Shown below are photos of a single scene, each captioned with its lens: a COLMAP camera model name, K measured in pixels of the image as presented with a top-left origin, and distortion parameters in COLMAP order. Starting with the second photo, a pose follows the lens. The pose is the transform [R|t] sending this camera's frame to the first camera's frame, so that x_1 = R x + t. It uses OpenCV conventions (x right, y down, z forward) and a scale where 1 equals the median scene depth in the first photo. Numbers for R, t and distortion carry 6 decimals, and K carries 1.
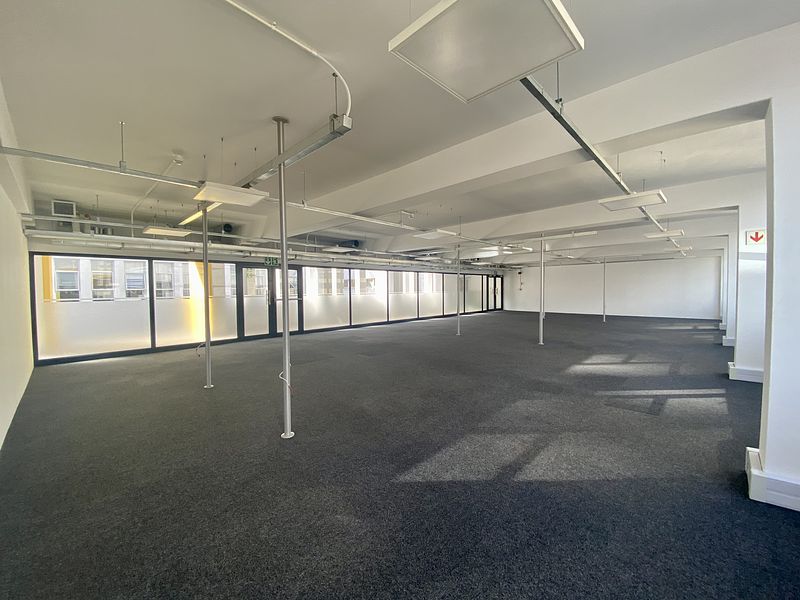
lens RADIAL K [[321.9, 0, 399.0], [0, 321.9, 298.5], [0, 0, 1]] dist [0.016725, -0.018925]
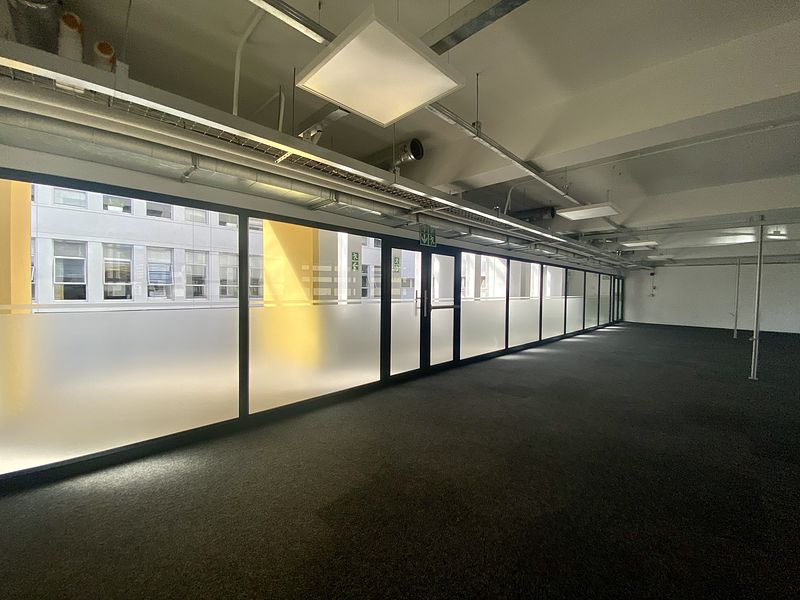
lens RADIAL K [[321.9, 0, 399.0], [0, 321.9, 298.5], [0, 0, 1]] dist [0.016725, -0.018925]
pose [[0.999639, 0.022614, -0.014506, -0.291457], [-0.022654, 0.999740, -0.002620, -0.006637], [0.014443, 0.002948, 0.999891, 0.299414]]
